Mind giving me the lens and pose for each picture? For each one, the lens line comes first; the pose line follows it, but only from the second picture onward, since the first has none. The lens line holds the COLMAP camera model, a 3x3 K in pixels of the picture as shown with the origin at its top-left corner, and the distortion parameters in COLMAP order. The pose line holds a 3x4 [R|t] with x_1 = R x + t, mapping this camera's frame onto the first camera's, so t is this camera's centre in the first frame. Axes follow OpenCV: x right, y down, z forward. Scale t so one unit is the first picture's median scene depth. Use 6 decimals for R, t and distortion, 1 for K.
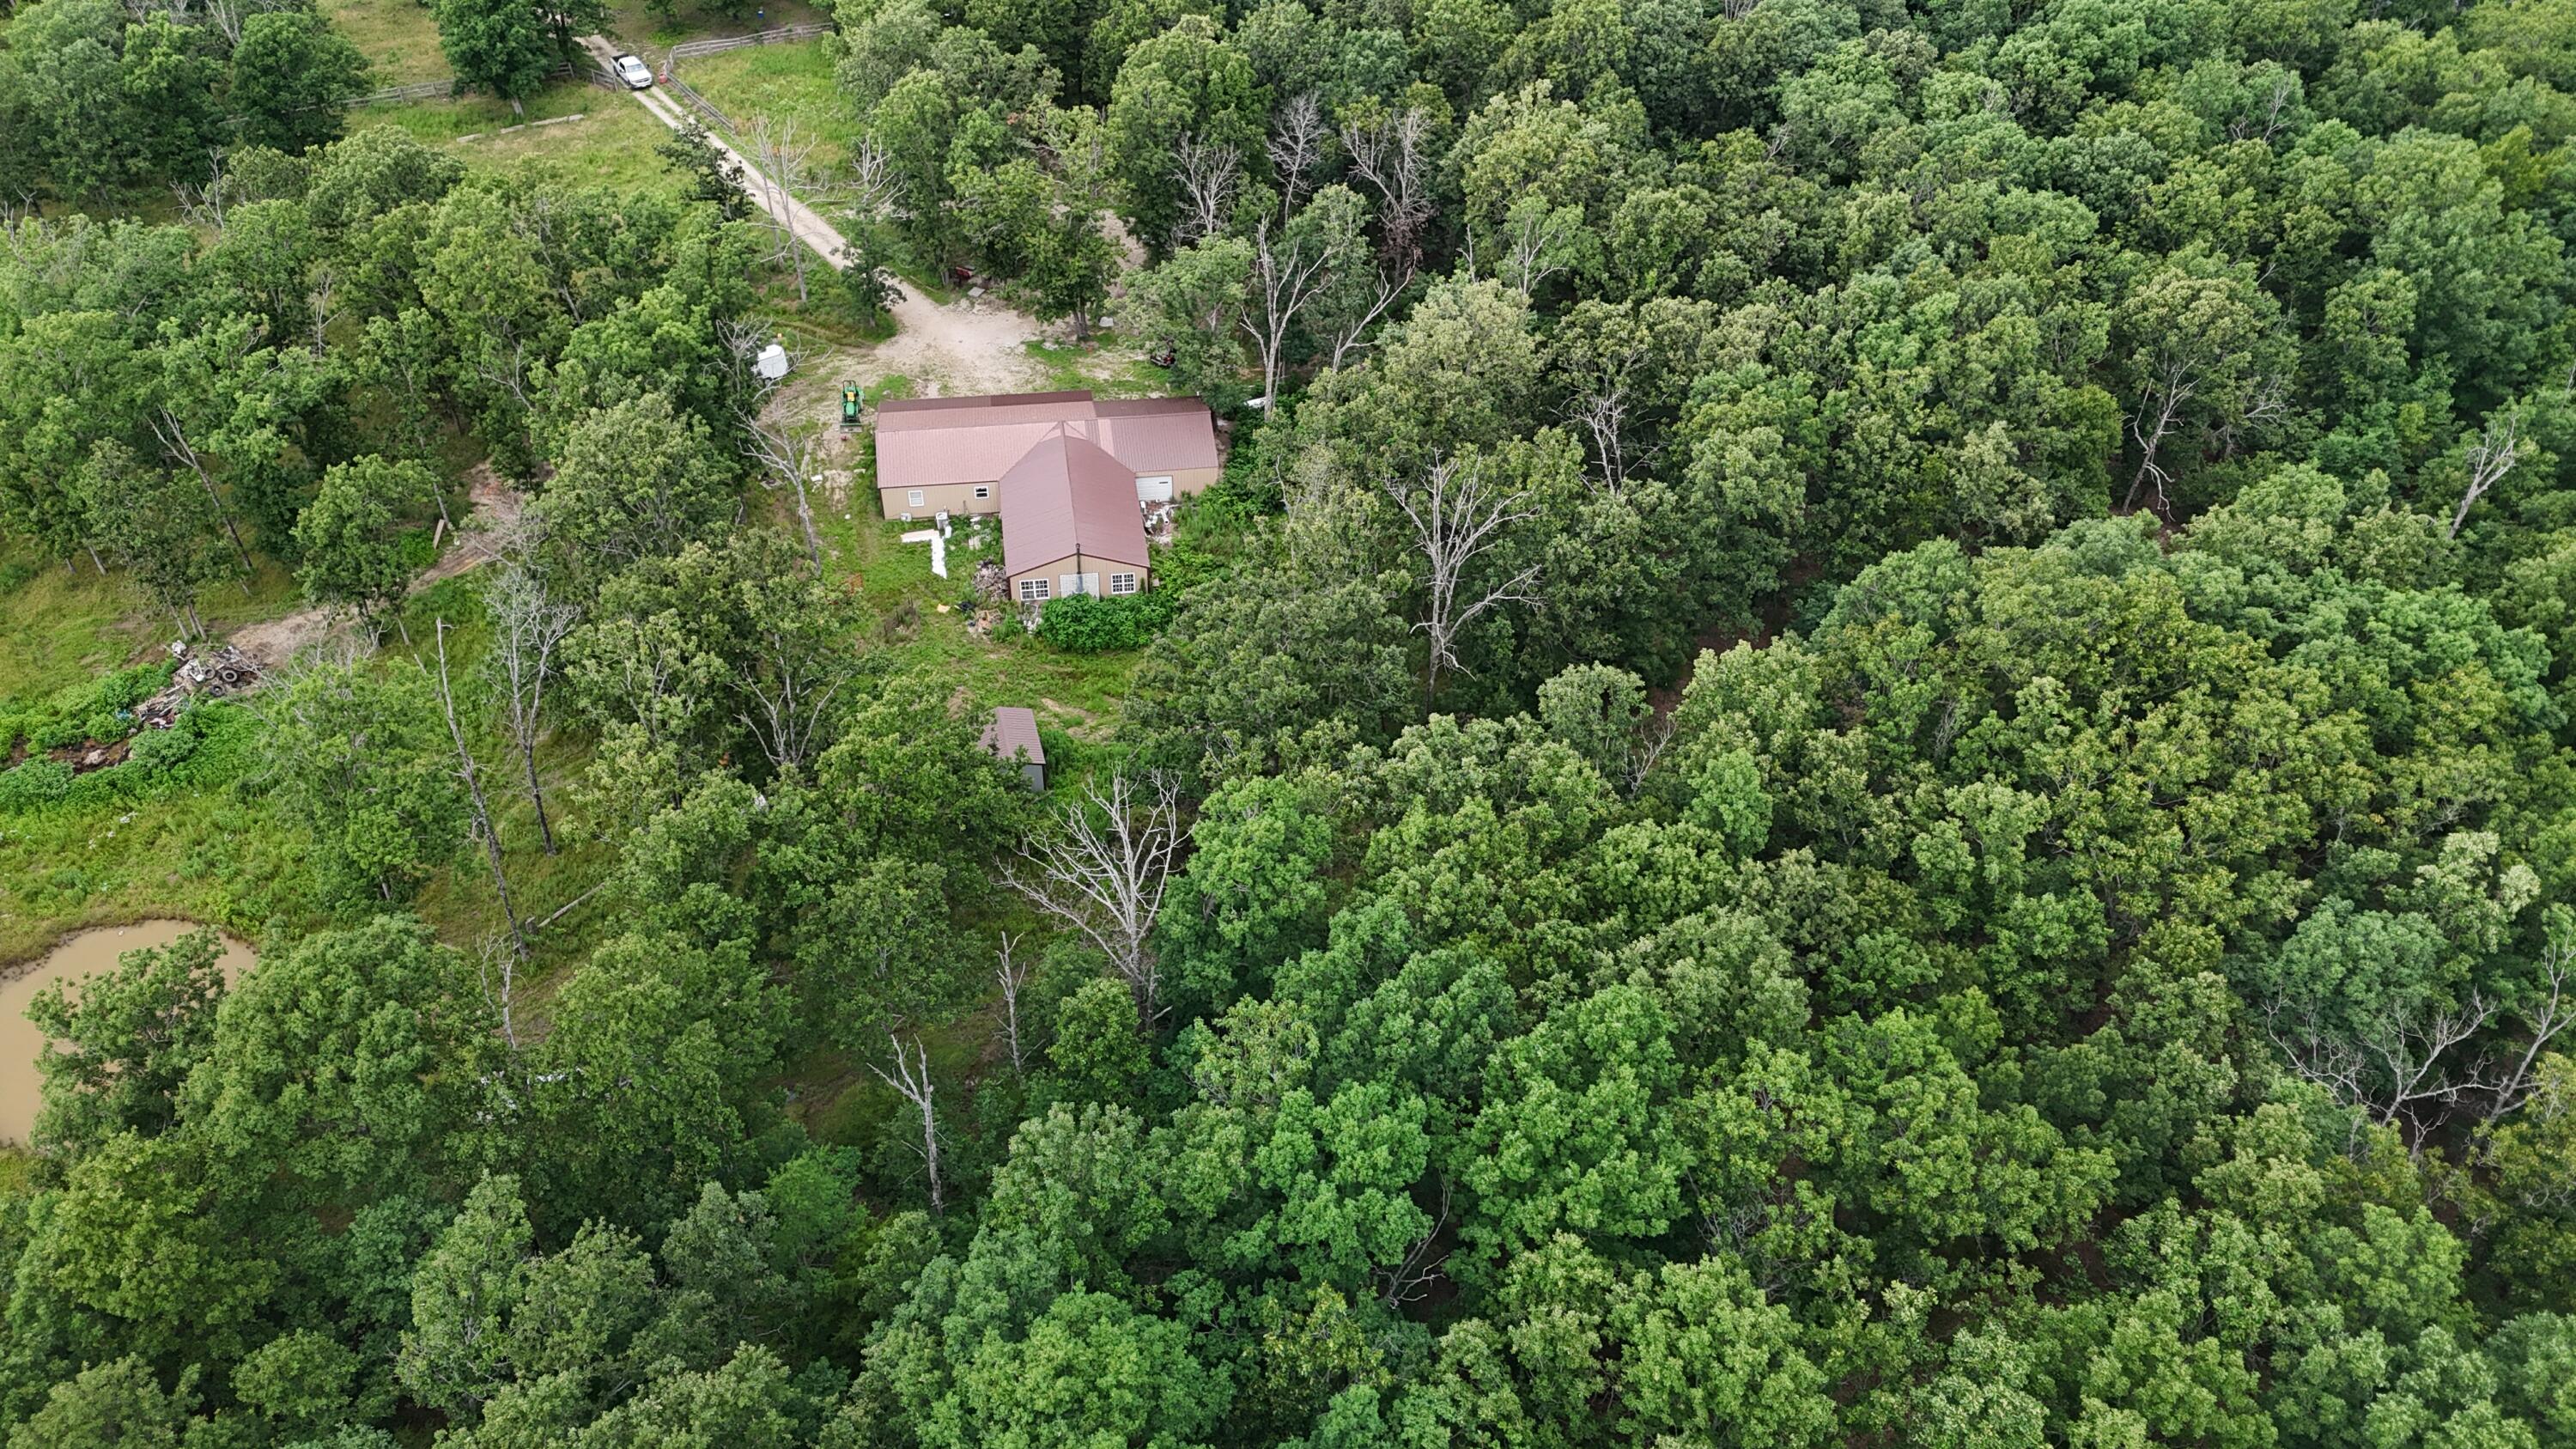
lens RADIAL K [[1940.5, 0, 1303.2], [0, 1940.5, 725.6], [0, 0, 1]] dist [0.092285, -0.089410]
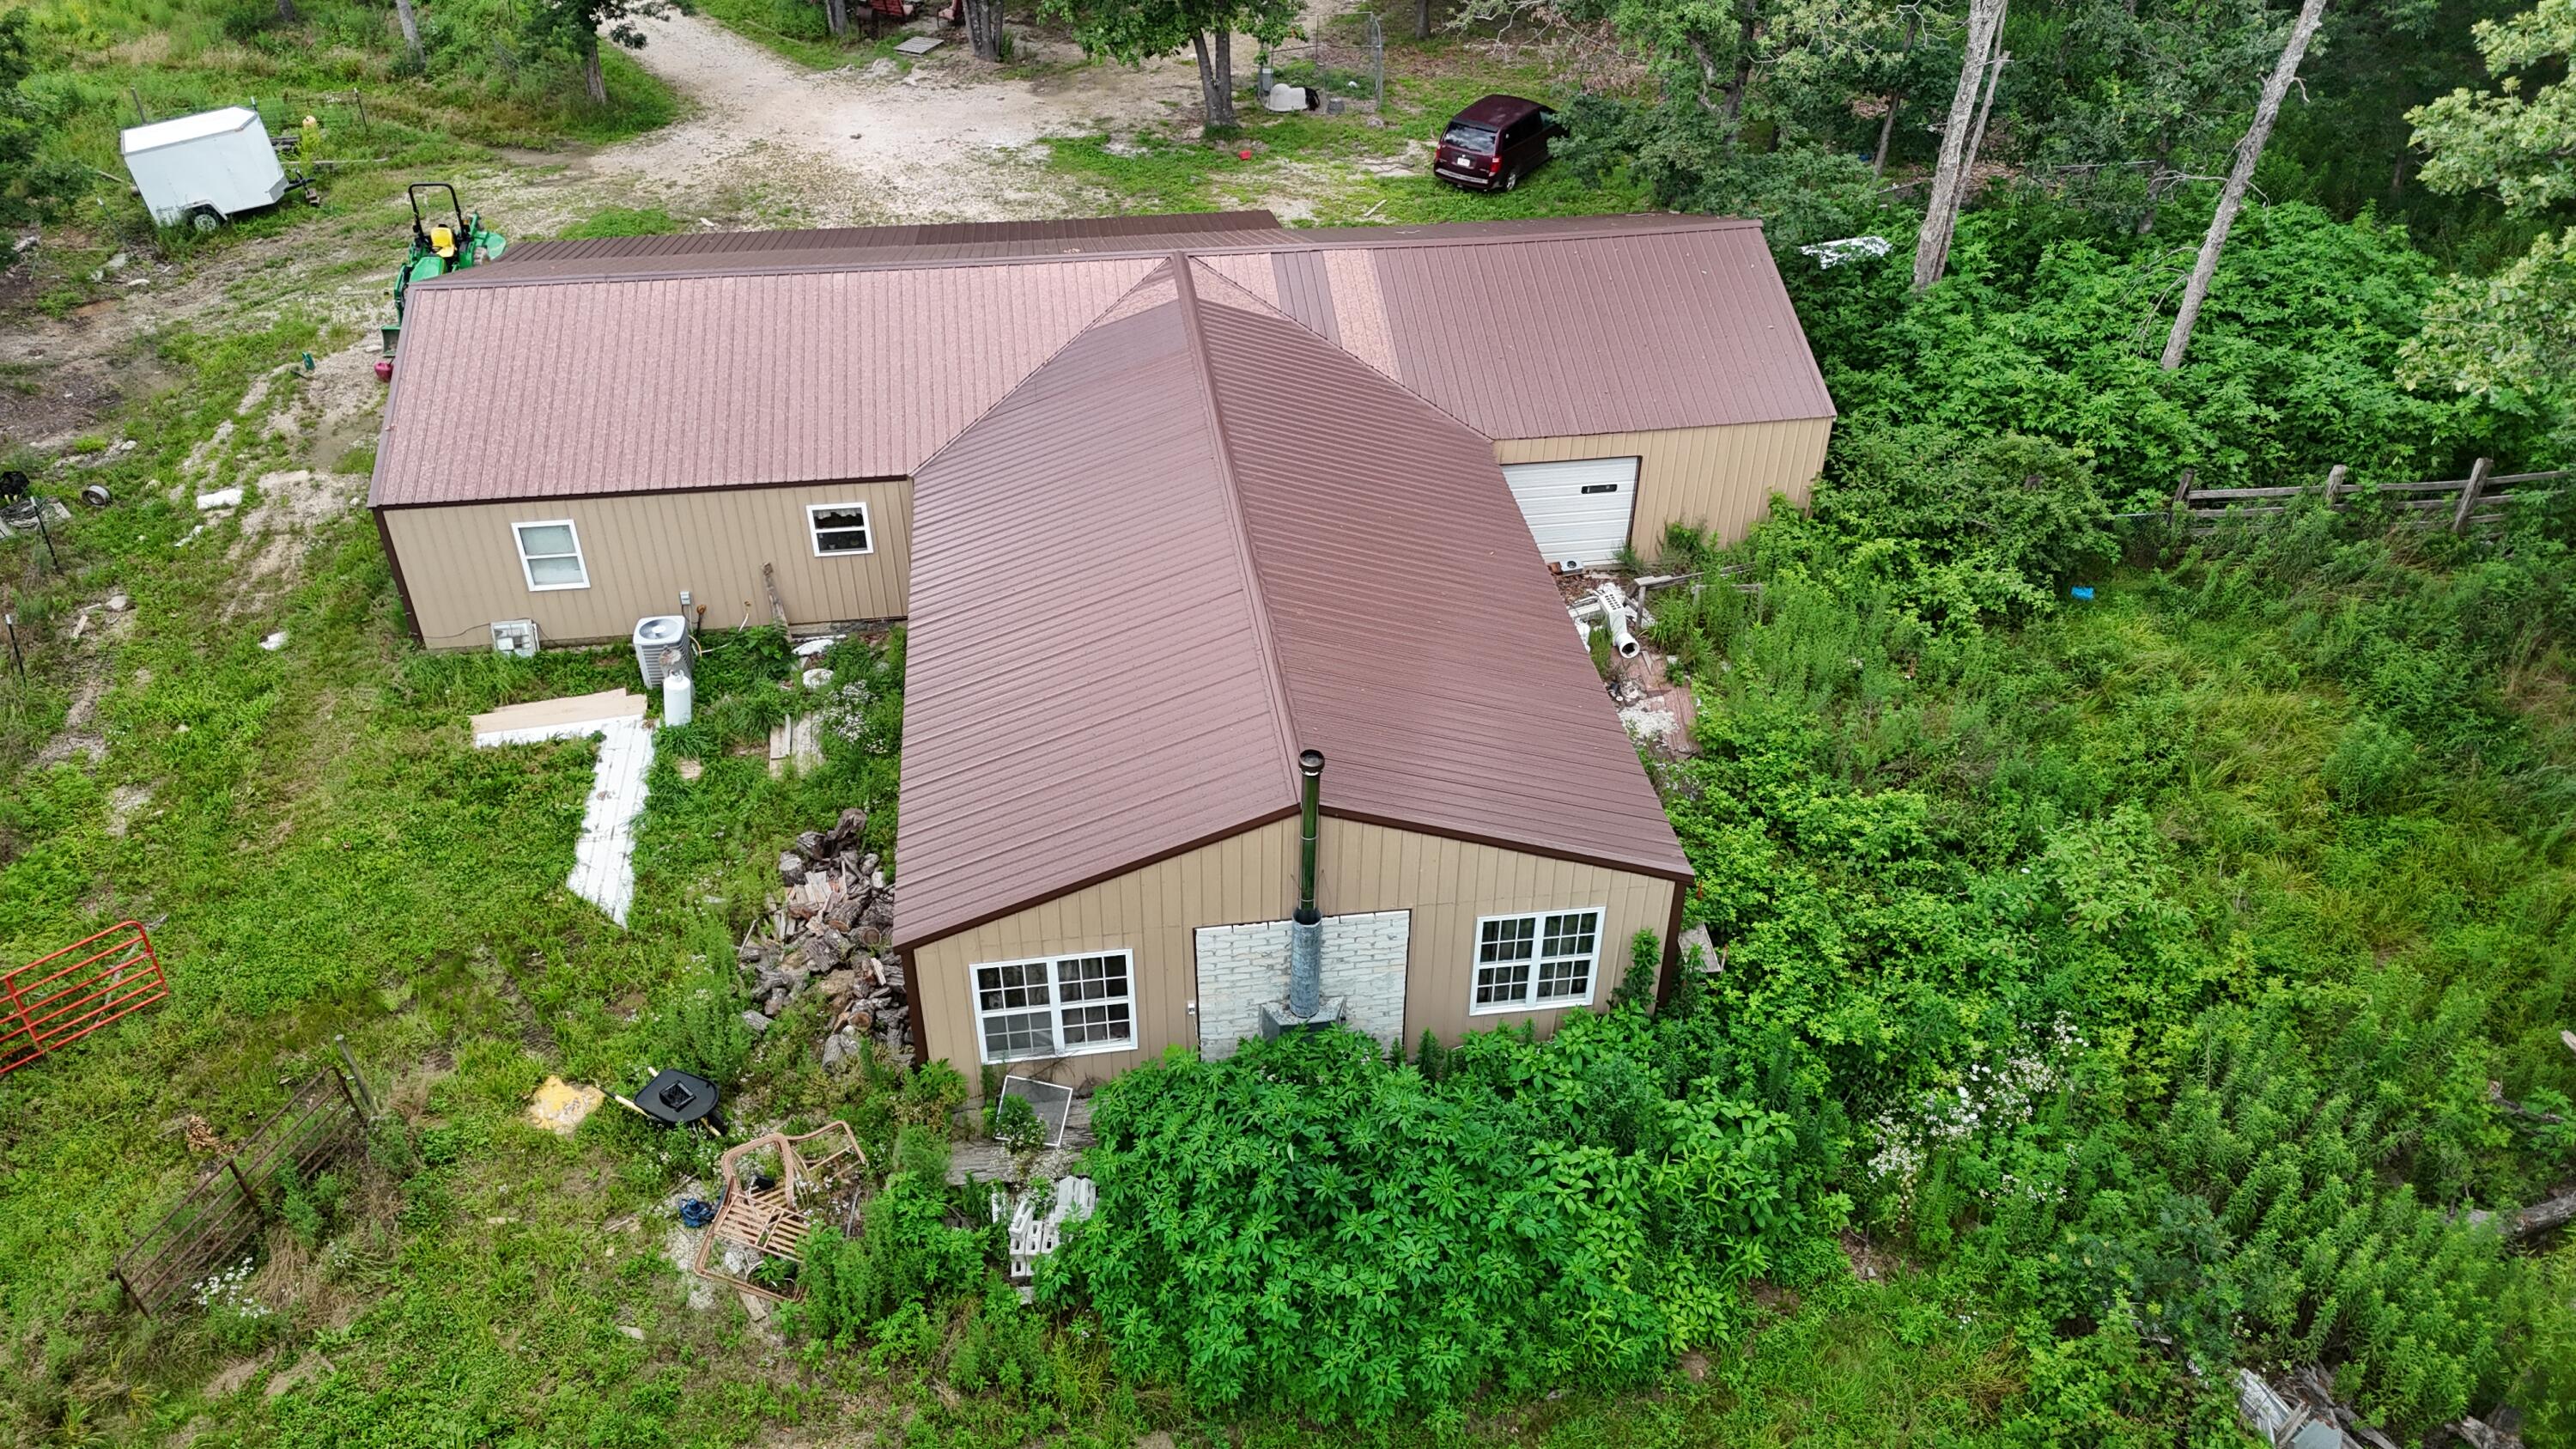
lens RADIAL K [[1940.5, 0, 1303.2], [0, 1940.5, 725.6], [0, 0, 1]] dist [0.092285, -0.089410]
pose [[0.999599, -0.008298, -0.027085, -0.104517], [0.005718, 0.995559, -0.093964, -0.074798], [0.027745, 0.093772, 0.995207, 0.777802]]
